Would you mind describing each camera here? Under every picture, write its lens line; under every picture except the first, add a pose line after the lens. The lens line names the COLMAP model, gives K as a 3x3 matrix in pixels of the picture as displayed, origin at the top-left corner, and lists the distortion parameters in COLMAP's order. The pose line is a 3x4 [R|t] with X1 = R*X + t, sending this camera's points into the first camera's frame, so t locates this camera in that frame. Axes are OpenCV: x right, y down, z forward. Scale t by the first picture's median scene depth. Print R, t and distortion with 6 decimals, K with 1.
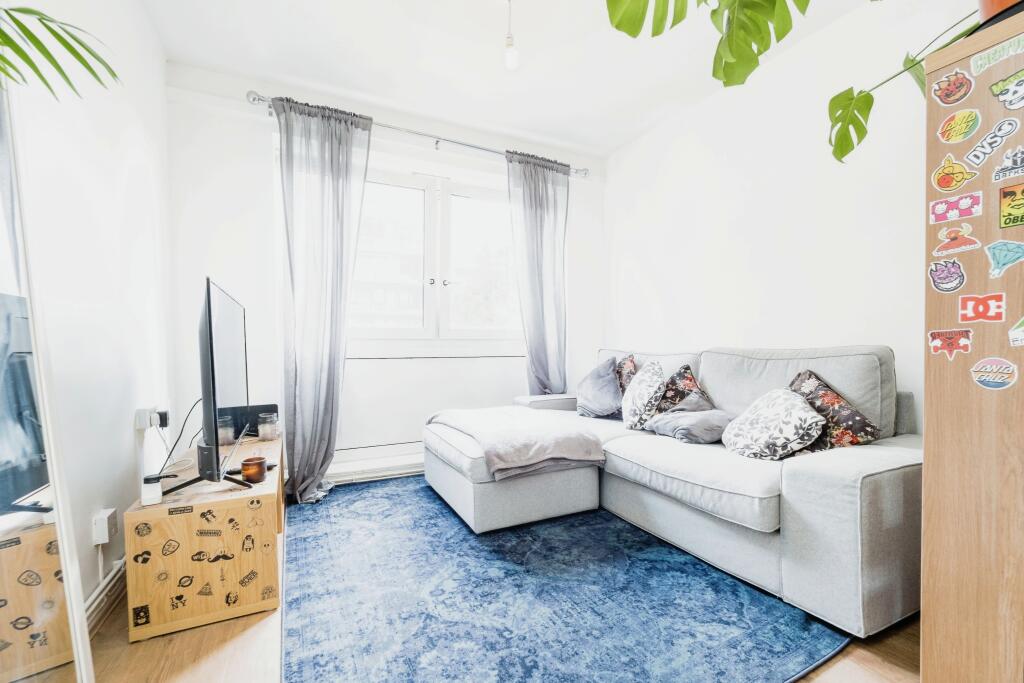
lens RADIAL K [[442.7, 0, 511.3], [0, 442.7, 352.0], [0, 0, 1]] dist [-0.011089, 0.001527]
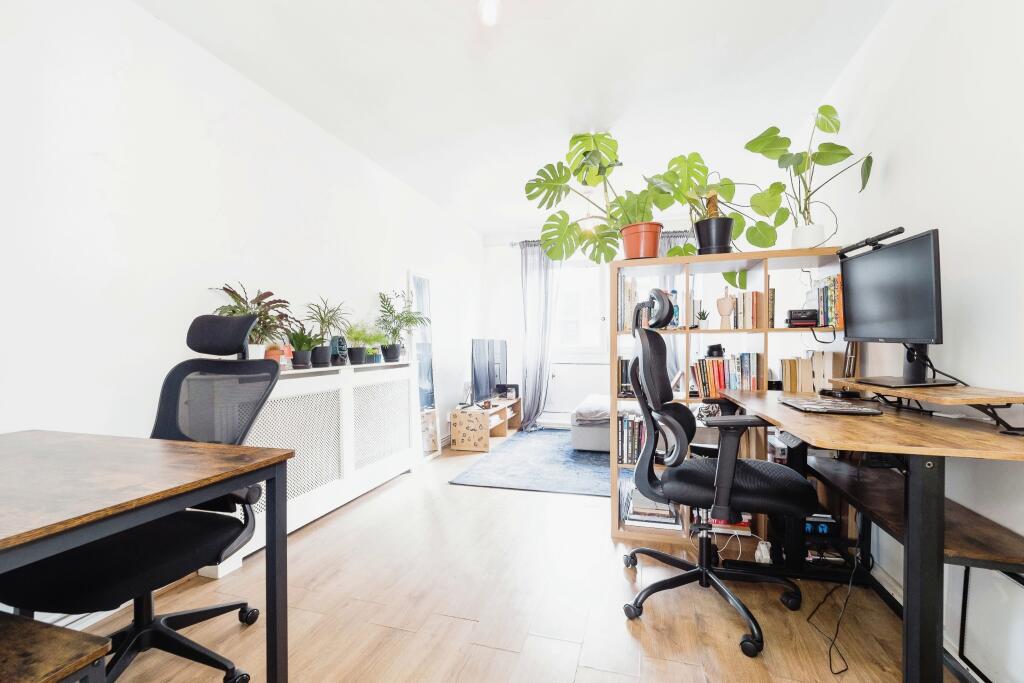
lens RADIAL K [[442.7, 0, 511.6], [0, 442.7, 345.0], [0, 0, 1]] dist [-0.011089, 0.001527]
pose [[0.725137, -0.002436, -0.688601, 1.408911], [-0.010232, 0.999845, -0.014312, -0.068186], [0.688529, 0.017424, 0.724999, -0.899656]]
